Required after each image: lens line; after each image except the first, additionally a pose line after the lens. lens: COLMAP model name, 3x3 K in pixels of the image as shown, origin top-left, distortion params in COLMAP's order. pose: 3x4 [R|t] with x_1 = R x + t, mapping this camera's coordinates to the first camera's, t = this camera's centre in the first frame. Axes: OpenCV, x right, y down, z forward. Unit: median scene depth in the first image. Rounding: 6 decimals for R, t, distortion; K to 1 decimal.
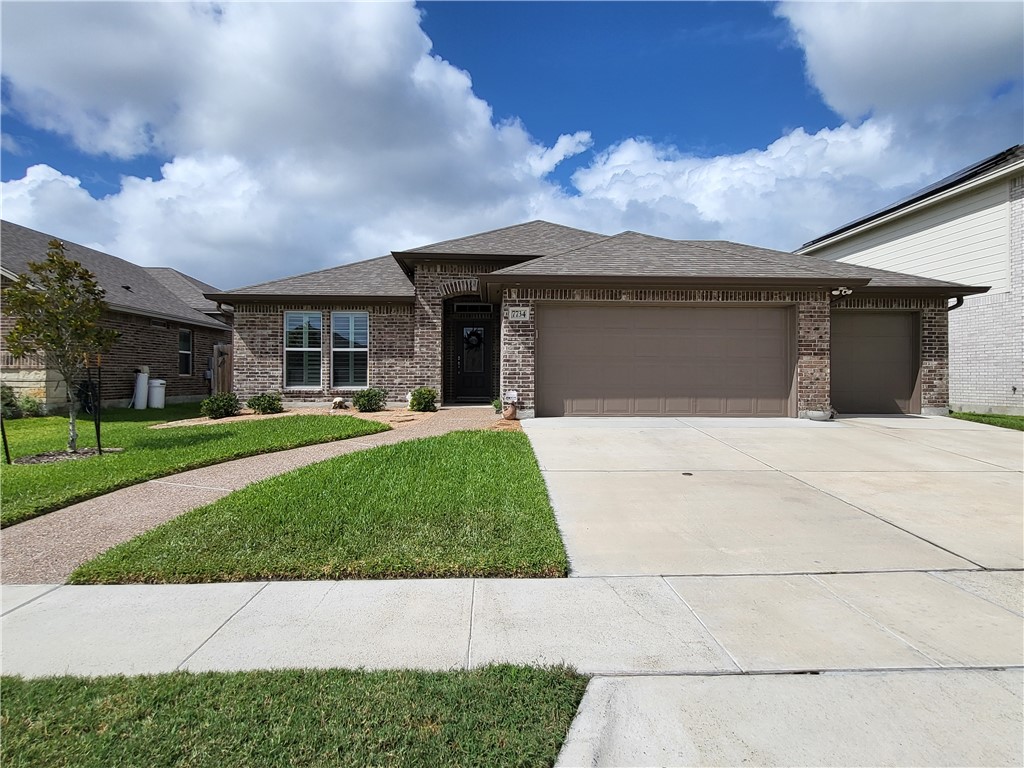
lens RADIAL K [[404.8, 0, 509.3], [0, 404.8, 380.1], [0, 0, 1]] dist [0.000751, 0.000025]
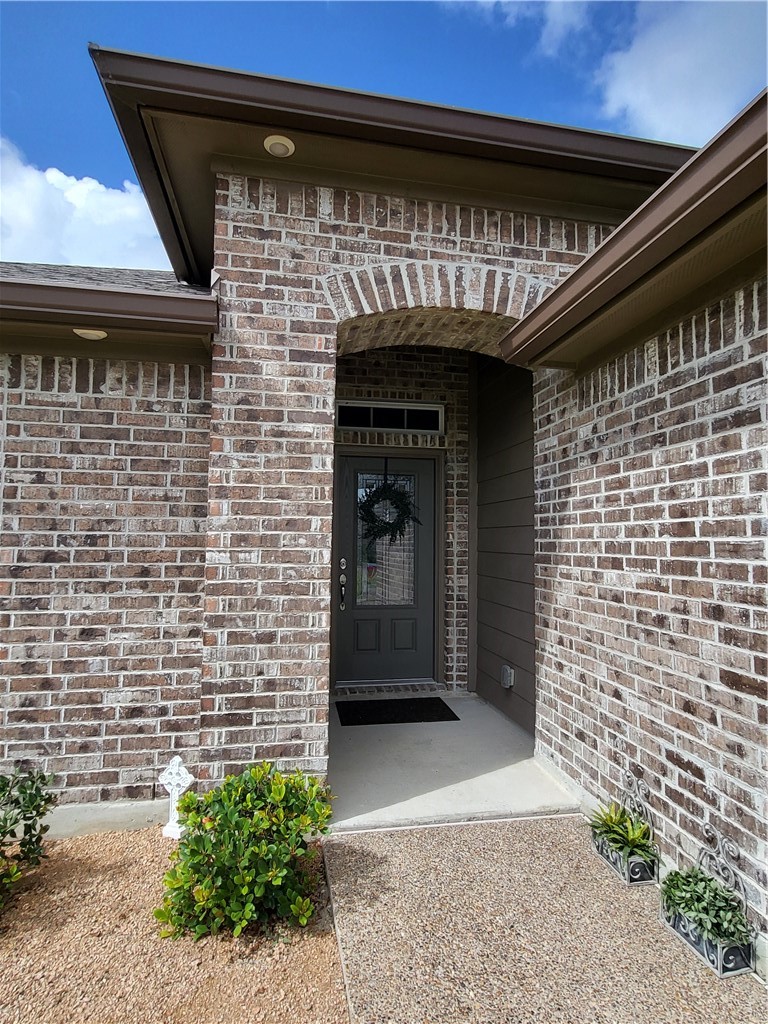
lens RADIAL K [[493.4, 0, 383.5], [0, 493.4, 513.0], [0, 0, 1]] dist [-0.002192, -0.000593]
pose [[0.991557, 0.012938, 0.129024, -0.175154], [-0.004348, 0.997768, -0.066634, -0.081605], [-0.129598, 0.065510, 0.989400, 0.727544]]
